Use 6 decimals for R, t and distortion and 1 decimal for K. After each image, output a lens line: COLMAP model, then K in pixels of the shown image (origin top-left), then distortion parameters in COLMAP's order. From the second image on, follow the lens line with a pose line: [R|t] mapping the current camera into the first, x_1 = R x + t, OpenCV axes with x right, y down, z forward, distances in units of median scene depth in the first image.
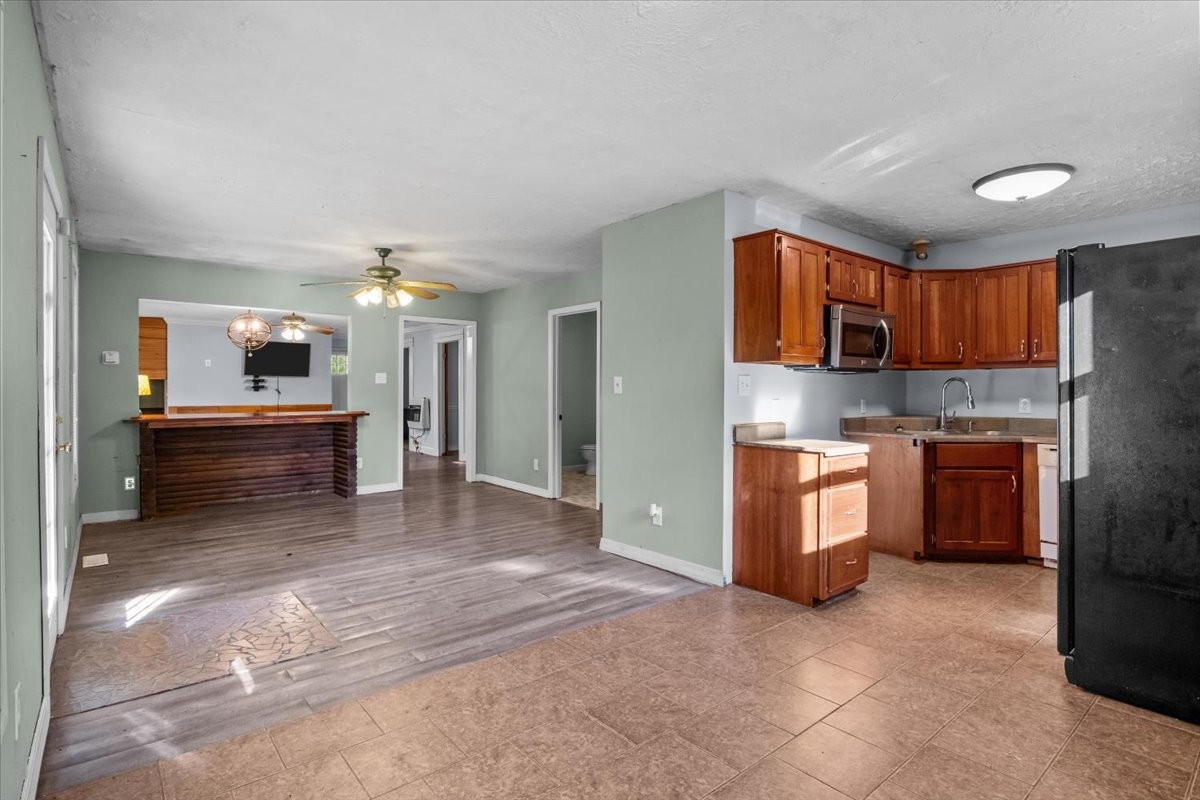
lens RADIAL K [[605.5, 0, 595.9], [0, 605.5, 388.8], [0, 0, 1]] dist [-0.009774, -0.003841]
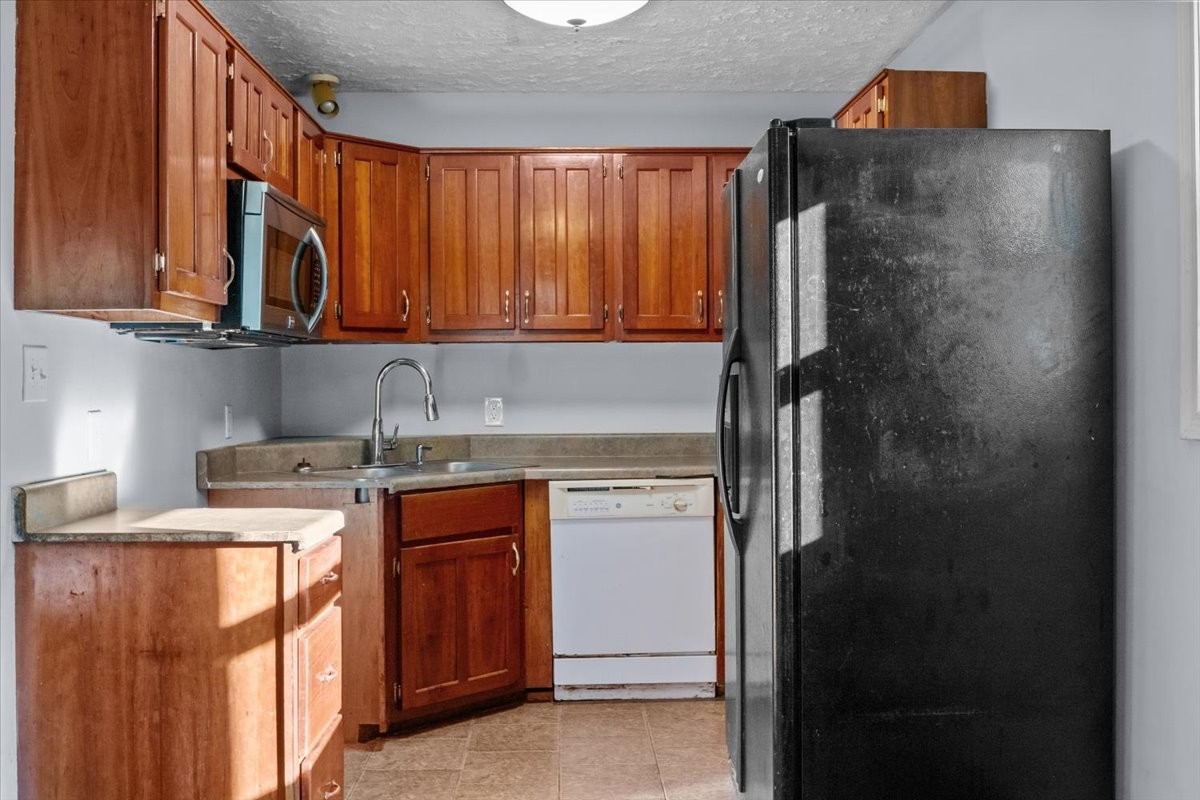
lens RADIAL K [[1214.9, 0, 593.2], [0, 1214.9, 388.1], [0, 0, 1]] dist [-0.010039, 0.000000]
pose [[0.626360, -0.009106, 0.779480, -0.102684], [0.005446, 0.999958, 0.007305, -0.001169], [-0.779515, -0.000330, 0.626384, 0.269319]]
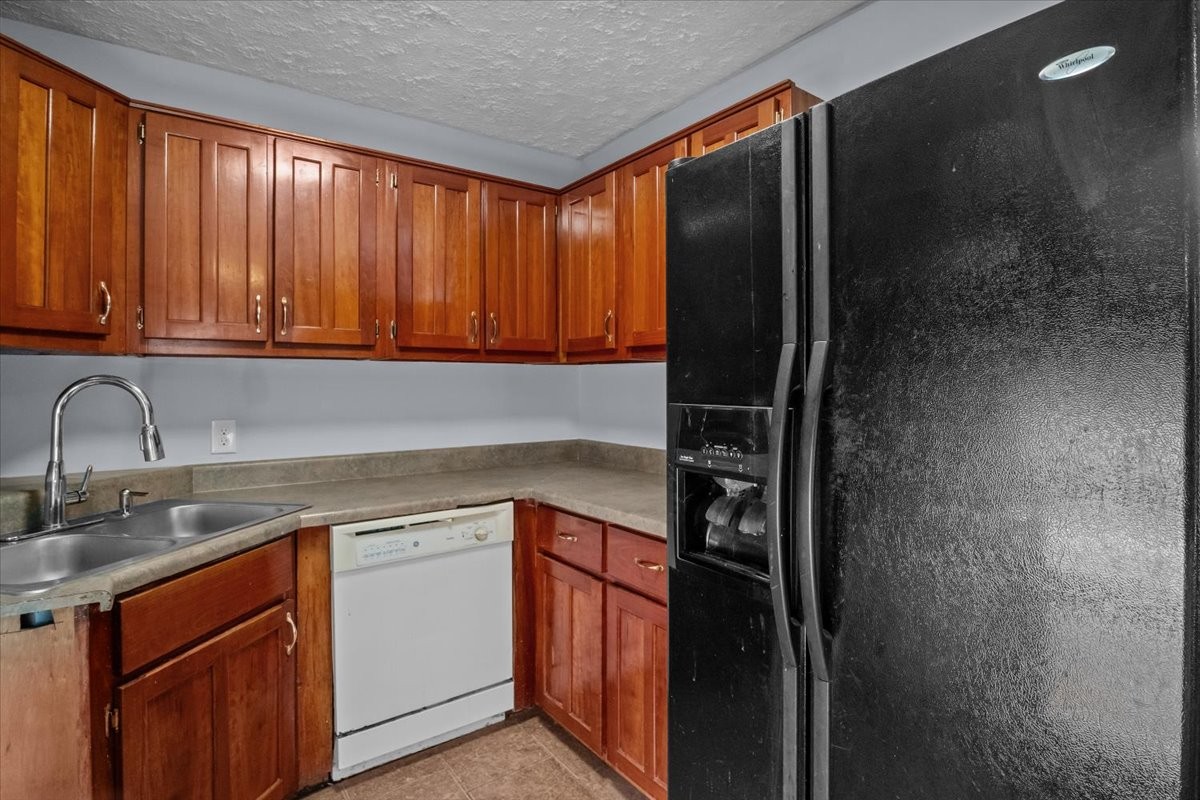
lens RADIAL K [[605.5, 0, 598.1], [0, 605.5, 382.8], [0, 0, 1]] dist [-0.009774, -0.003841]
pose [[0.077696, 0.002710, 0.996973, 0.293073], [0.003550, 0.999989, -0.002995, -0.013830], [-0.996971, 0.003772, 0.077685, 0.753461]]
